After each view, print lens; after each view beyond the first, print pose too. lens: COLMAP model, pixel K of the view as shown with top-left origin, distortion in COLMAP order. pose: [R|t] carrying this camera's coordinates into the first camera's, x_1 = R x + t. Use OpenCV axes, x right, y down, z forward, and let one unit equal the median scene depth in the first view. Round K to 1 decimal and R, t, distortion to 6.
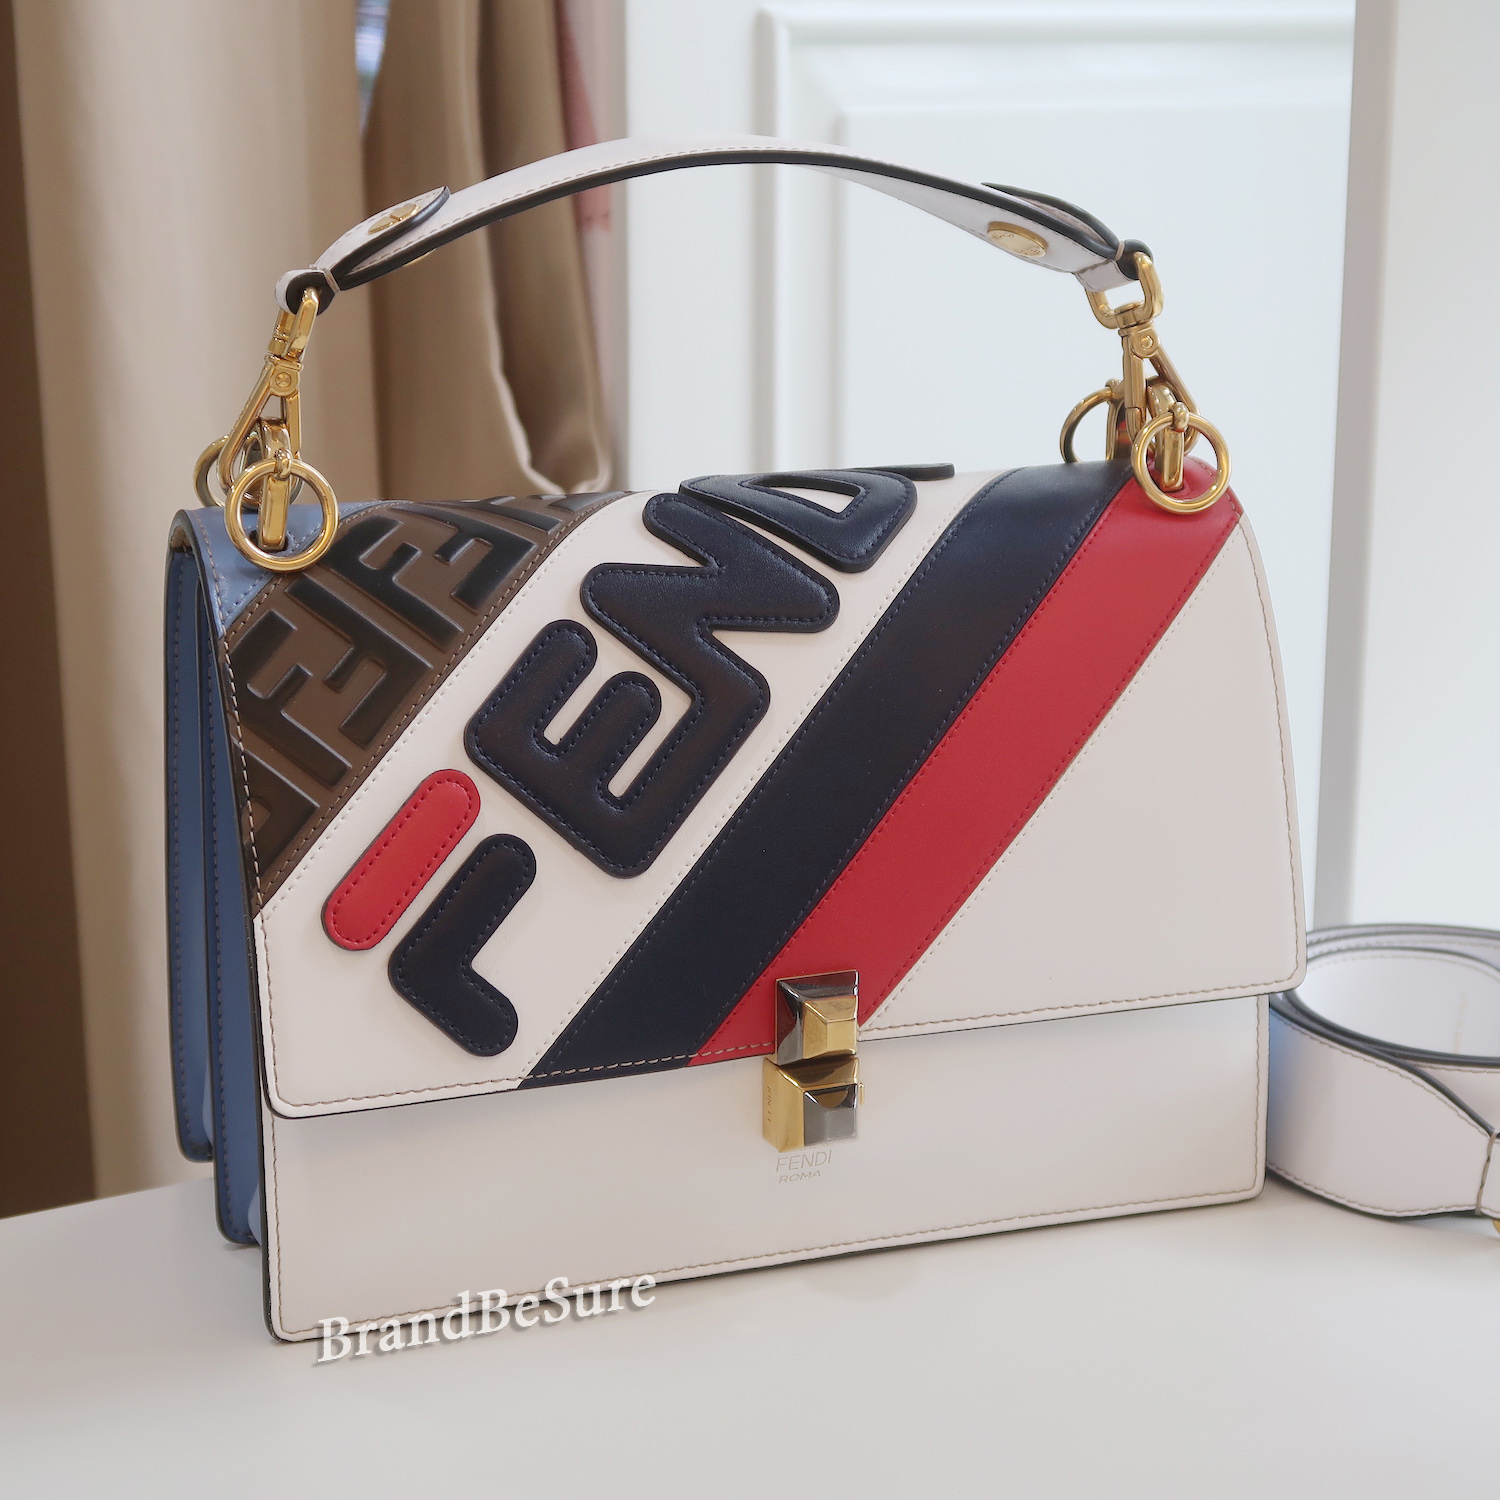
lens RADIAL K [[2941.3, 0, 750.0], [0, 2941.3, 750.0], [0, 0, 1]] dist [-0.017600, -0.041855]
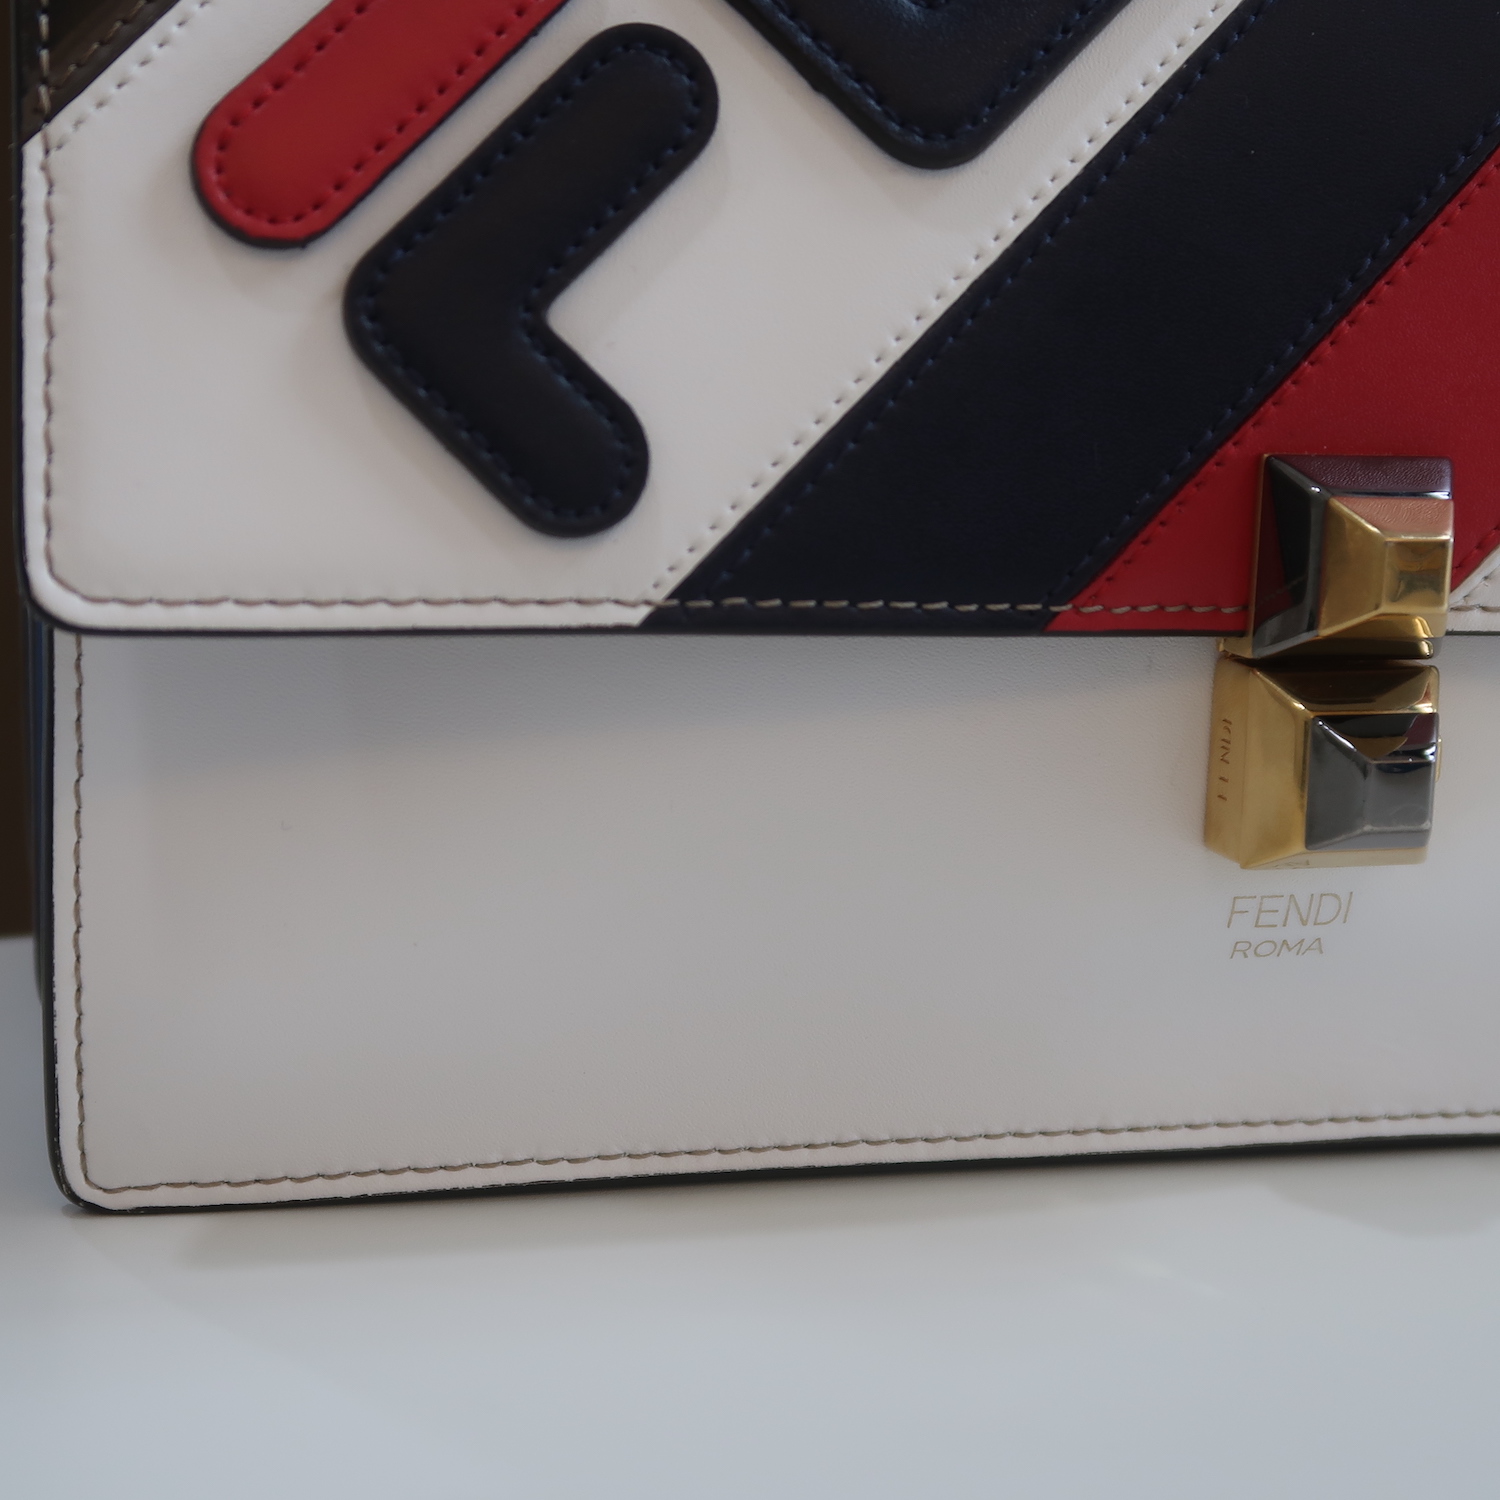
lens RADIAL K [[2941.3, 0, 750.0], [0, 2941.3, 750.0], [0, 0, 1]] dist [-0.017600, -0.041855]
pose [[0.992101, 0.059355, -0.110514, -0.015376], [-0.064246, 0.997082, -0.041240, 0.142567], [0.107744, 0.048014, 0.993019, 0.561823]]
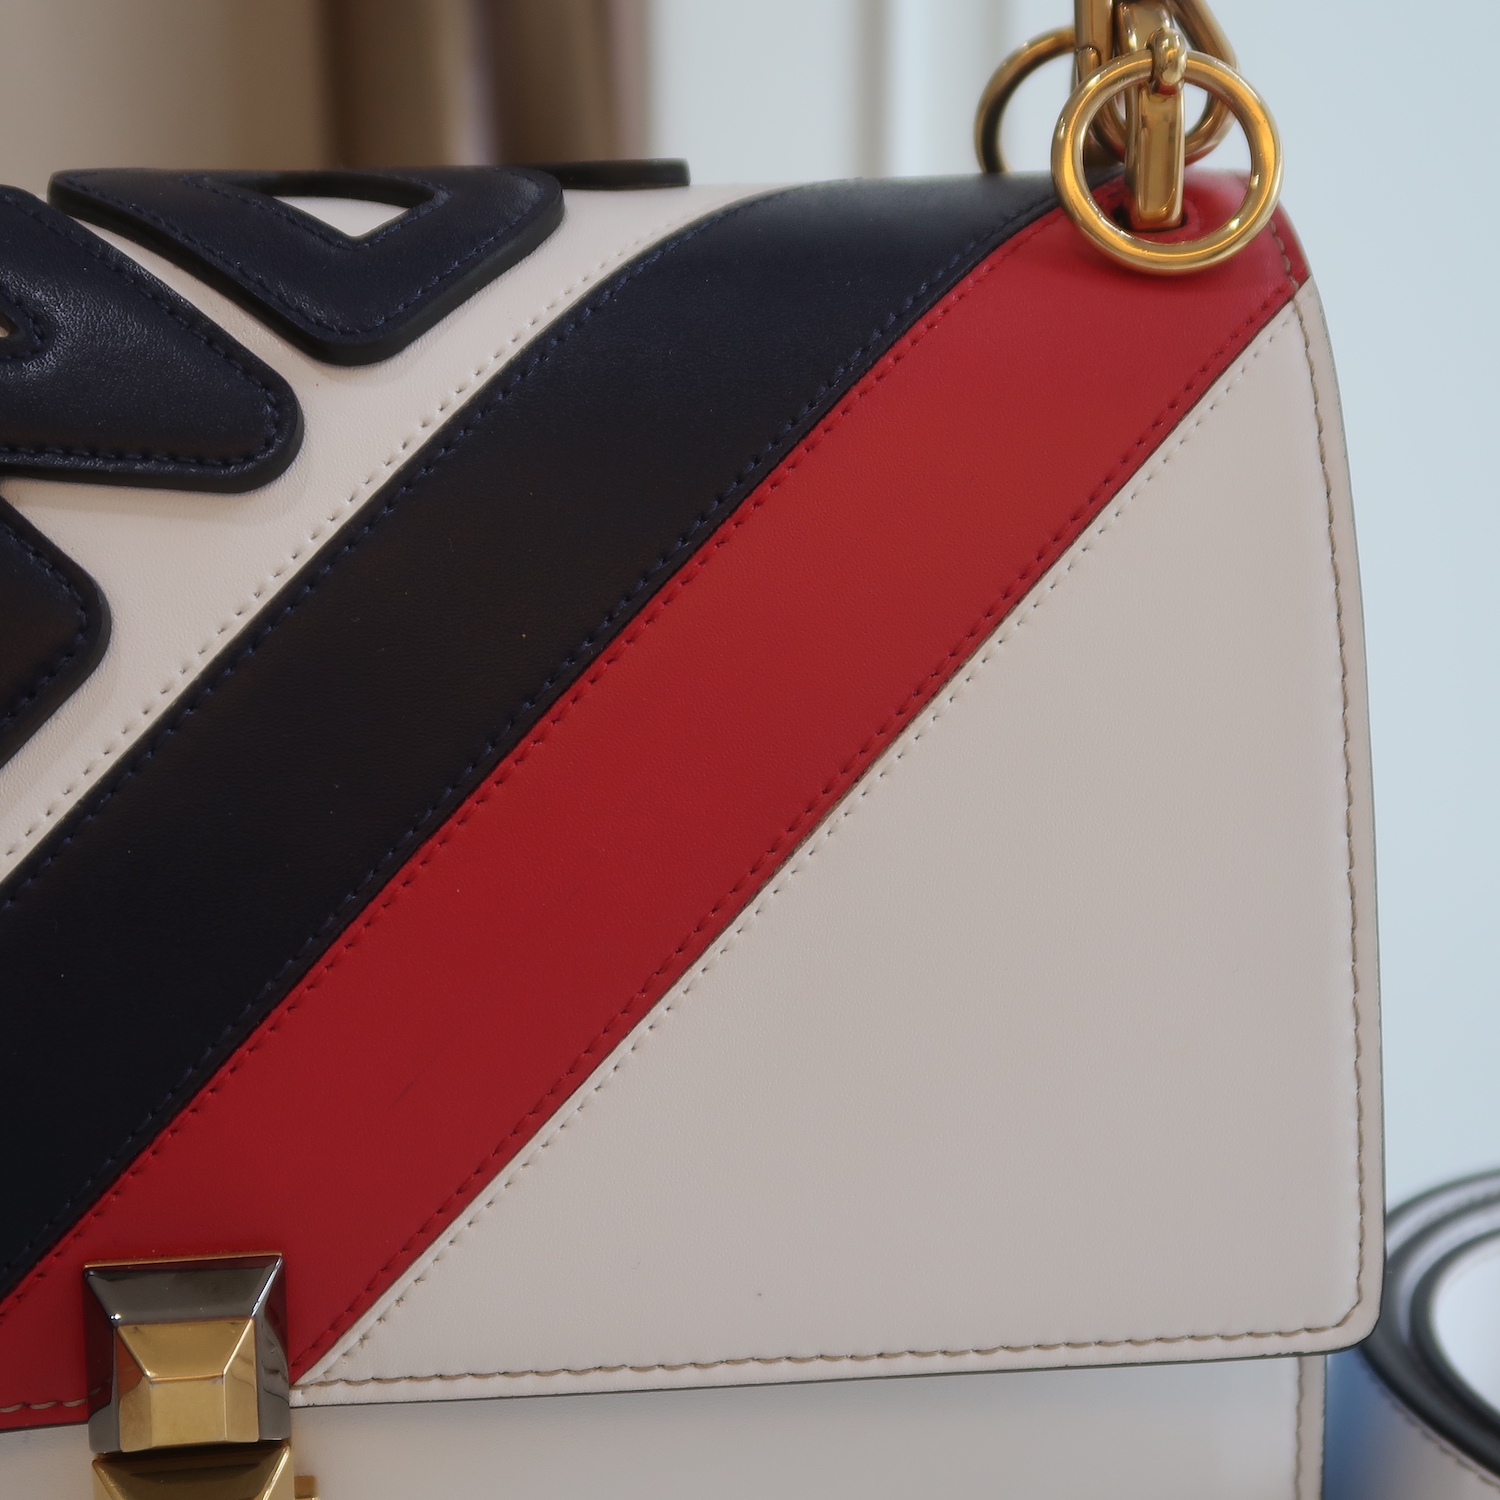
lens RADIAL K [[2941.3, 0, 750.0], [0, 2941.3, 750.0], [0, 0, 1]] dist [-0.017600, -0.041855]
pose [[0.978637, 0.052850, -0.198686, 0.190306], [-0.051338, 0.998600, 0.012755, -0.010590], [0.199081, -0.002283, 0.979980, 0.579588]]
